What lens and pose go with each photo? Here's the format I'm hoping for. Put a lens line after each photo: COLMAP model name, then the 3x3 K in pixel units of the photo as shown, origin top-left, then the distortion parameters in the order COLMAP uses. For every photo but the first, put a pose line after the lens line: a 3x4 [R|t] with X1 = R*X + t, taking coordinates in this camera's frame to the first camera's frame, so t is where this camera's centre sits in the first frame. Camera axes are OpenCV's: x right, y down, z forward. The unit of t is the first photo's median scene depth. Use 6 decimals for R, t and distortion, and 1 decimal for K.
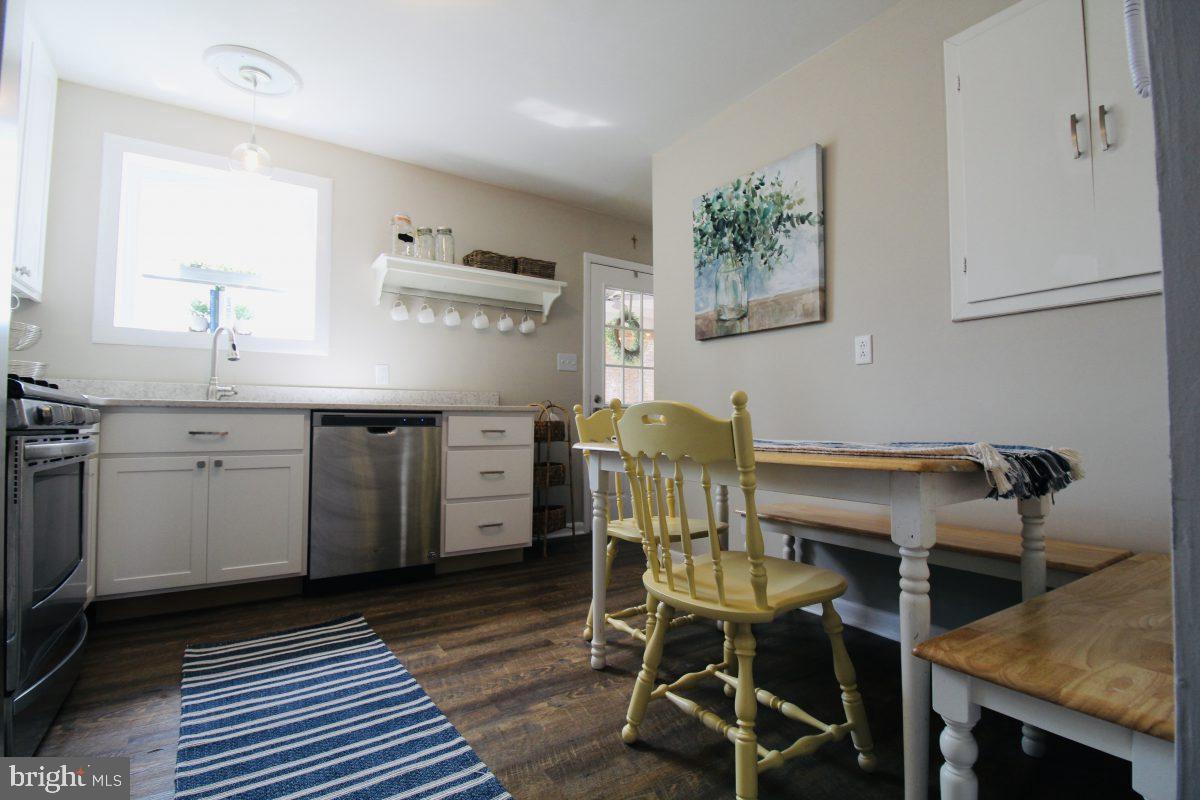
lens RADIAL K [[573.2, 0, 600.0], [0, 573.2, 400.0], [0, 0, 1]] dist [-0.001881, -0.001500]
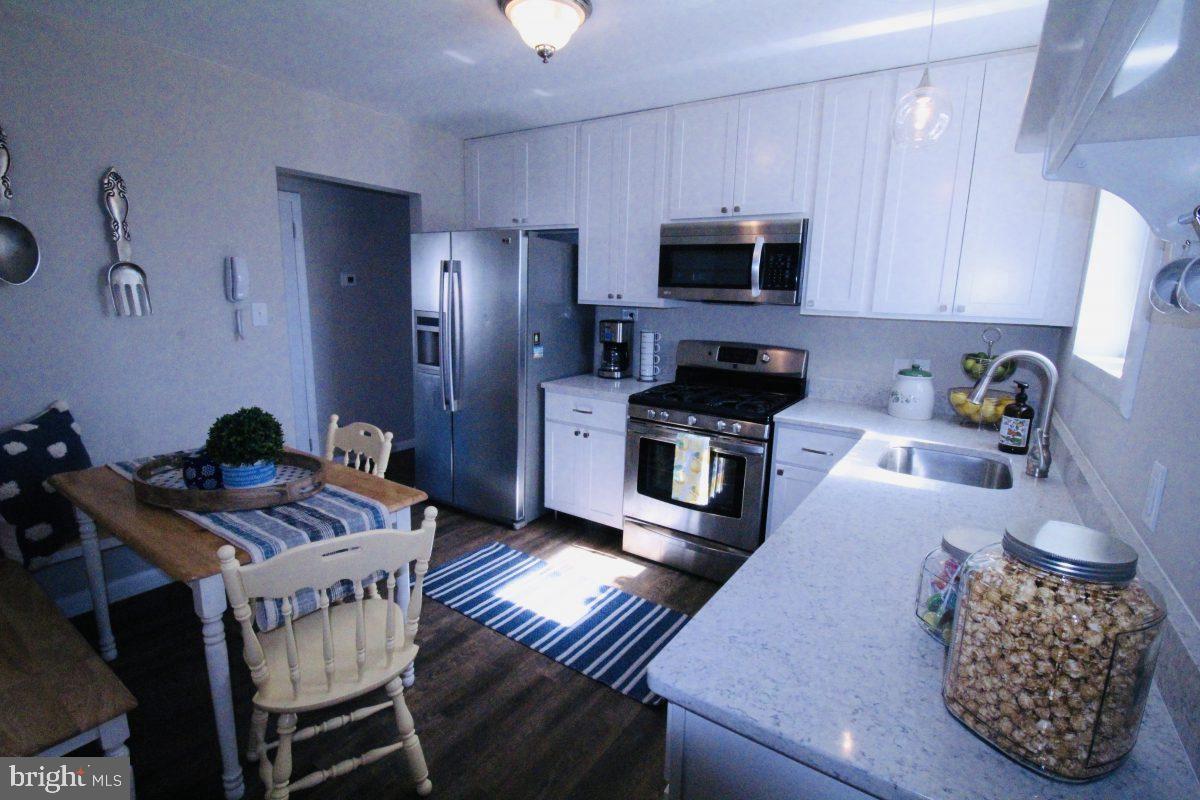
lens RADIAL K [[573.2, 0, 600.0], [0, 573.2, 400.0], [0, 0, 1]] dist [-0.001881, -0.001500]
pose [[-0.925476, 0.046375, -0.375956, 0.003856], [-0.010298, 0.989031, 0.147349, -0.114078], [0.378665, 0.140240, -0.914847, 0.970042]]
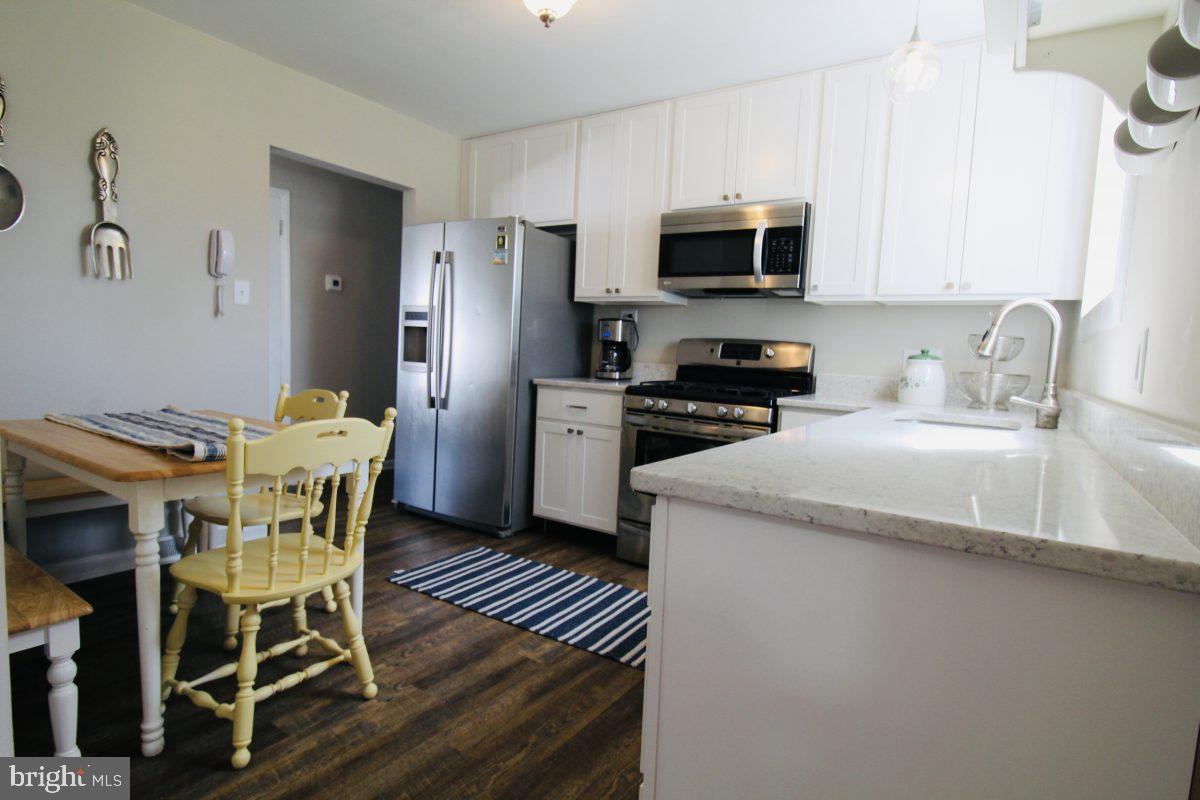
lens RADIAL K [[629.4, 0, 600.0], [0, 629.4, 400.0], [0, 0, 1]] dist [0.004524, -0.000932]
pose [[-0.924748, -0.012140, -0.380387, 0.012567], [-0.029794, 0.998733, 0.040556, -0.023630], [0.379412, 0.048837, -0.923938, 1.006689]]
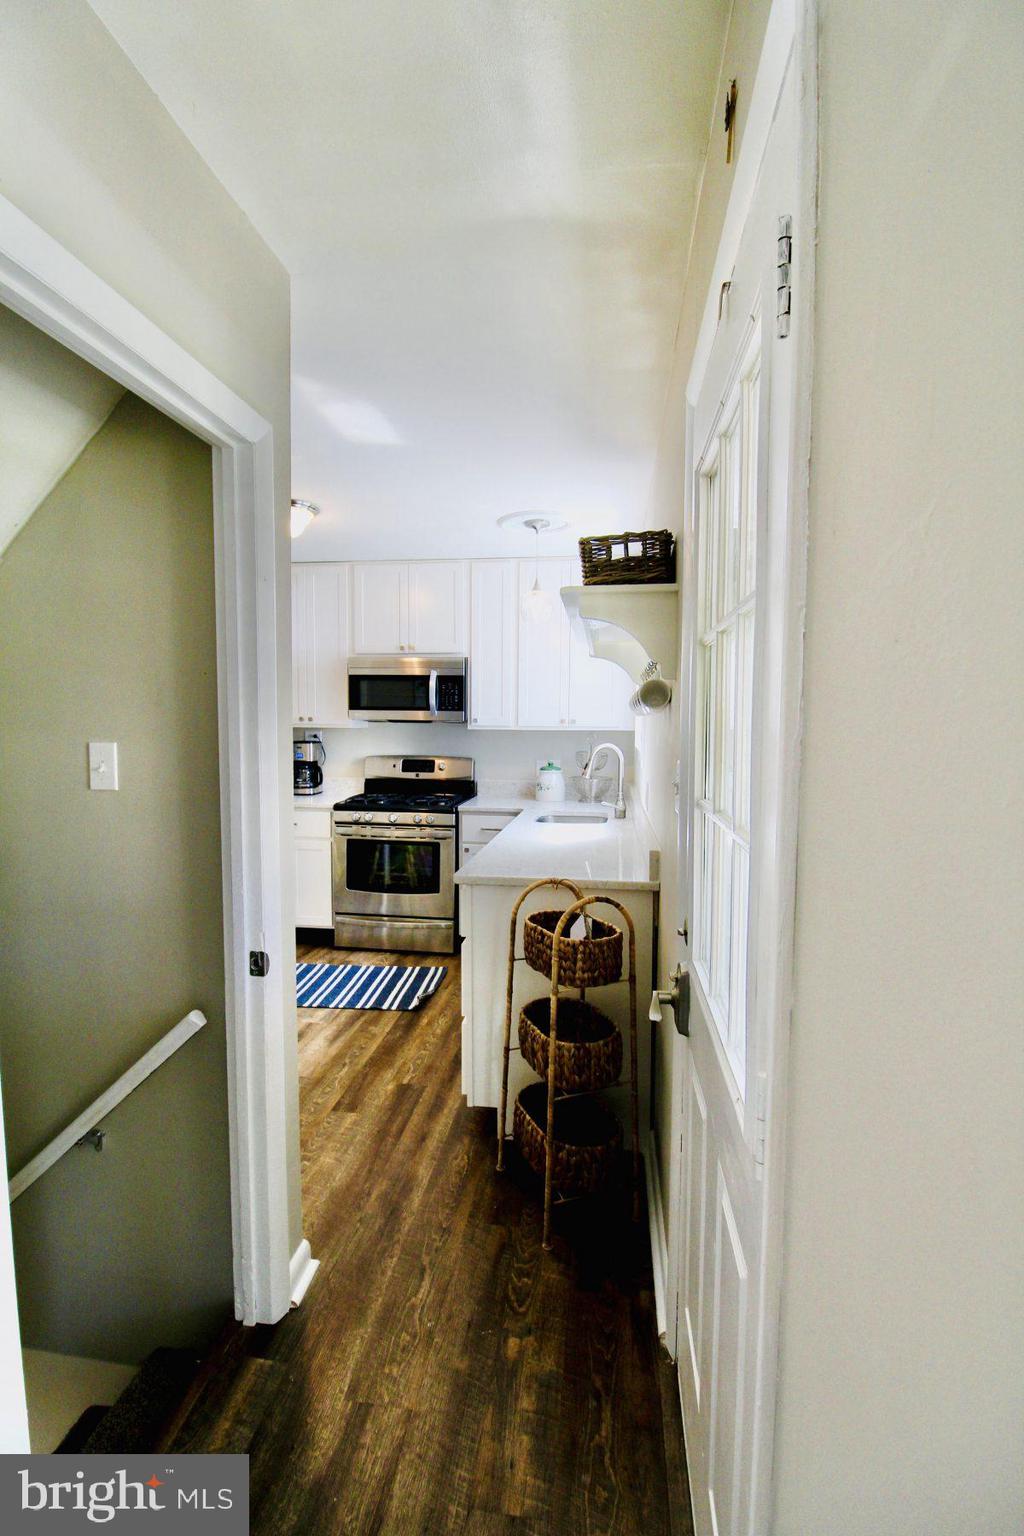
lens RADIAL K [[733.7, 0, 512.0], [0, 733.7, 768.0], [0, 0, 1]] dist [-0.001881, -0.001500]
pose [[-0.670792, 0.045170, -0.740269, 0.316330], [0.025854, 0.998961, 0.037527, -0.097746], [0.741195, 0.006034, -0.671263, 1.231069]]
